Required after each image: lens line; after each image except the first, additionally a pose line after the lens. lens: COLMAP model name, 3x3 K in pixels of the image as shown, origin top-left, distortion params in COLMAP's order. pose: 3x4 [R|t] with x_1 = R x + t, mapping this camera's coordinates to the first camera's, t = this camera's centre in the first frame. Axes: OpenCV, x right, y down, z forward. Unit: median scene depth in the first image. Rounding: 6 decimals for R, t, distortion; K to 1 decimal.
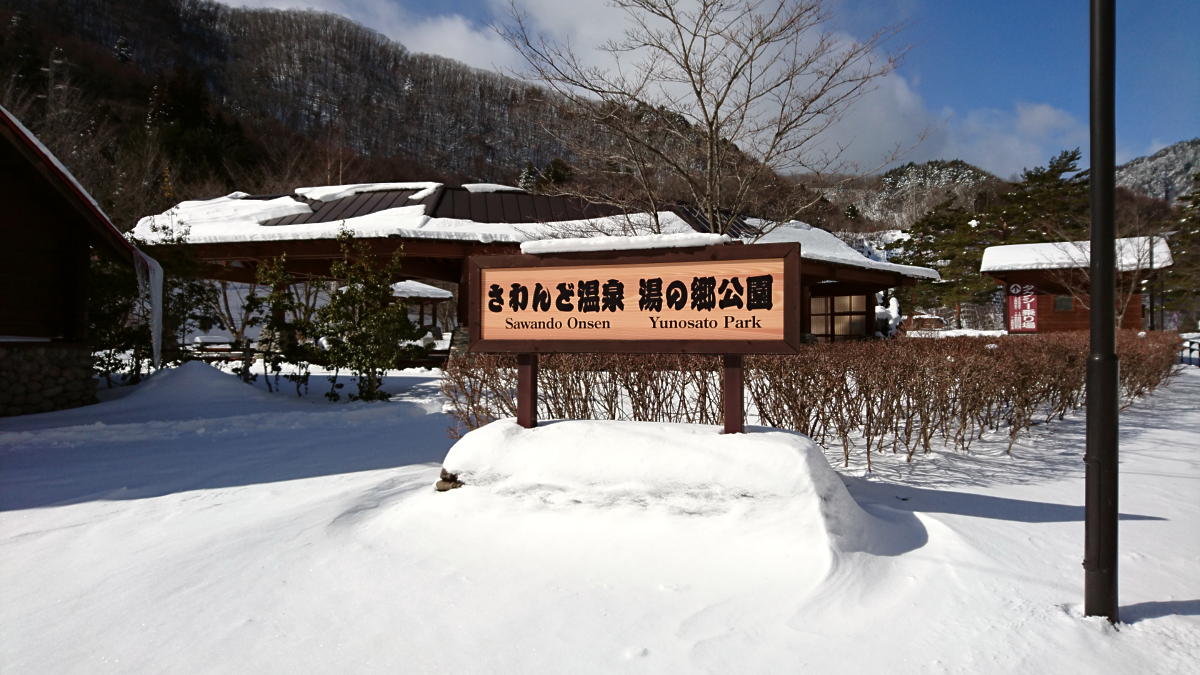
lens RADIAL K [[767.5, 0, 593.5], [0, 767.5, 328.4], [0, 0, 1]] dist [0.167804, -0.279957]
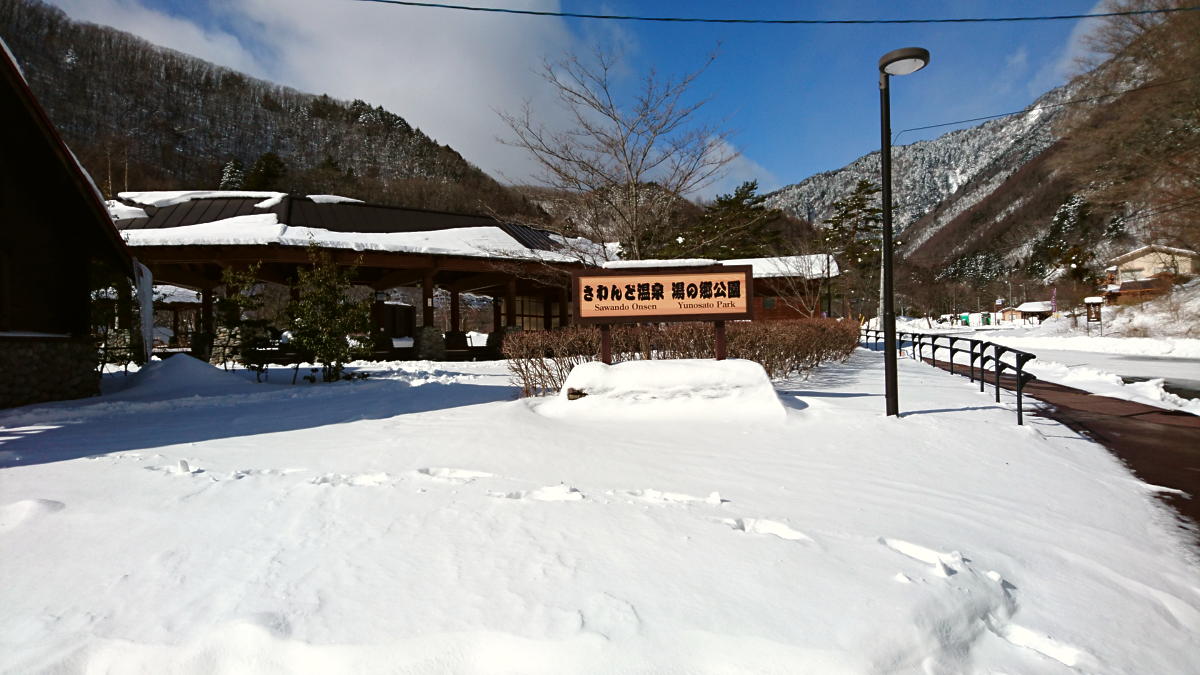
lens RADIAL K [[793.3, 0, 597.4], [0, 793.3, 338.2], [0, 0, 1]] dist [0.086855, -0.104729]
pose [[0.926517, -0.025009, 0.375421, -0.799437], [0.023349, 0.999687, 0.008972, 0.048273], [-0.375528, 0.000453, 0.926811, -0.702998]]
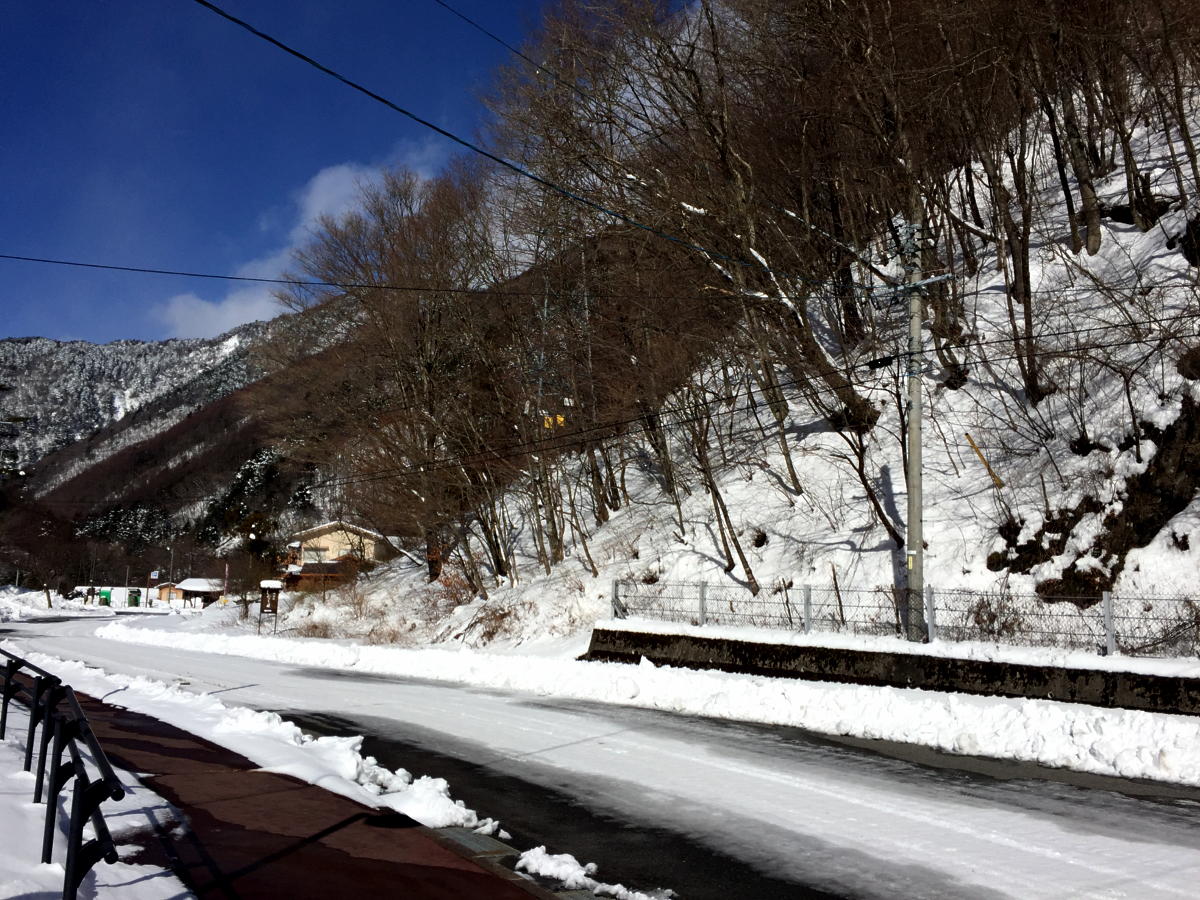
lens RADIAL K [[1062.9, 0, 600.0], [0, 1062.9, 450.0], [0, 0, 1]] dist [0.043296, -0.010414]
pose [[0.327901, 0.161289, 0.930842, -0.707336], [-0.045023, 0.986867, -0.155136, 0.042276], [-0.943639, 0.008960, 0.330856, -0.632661]]
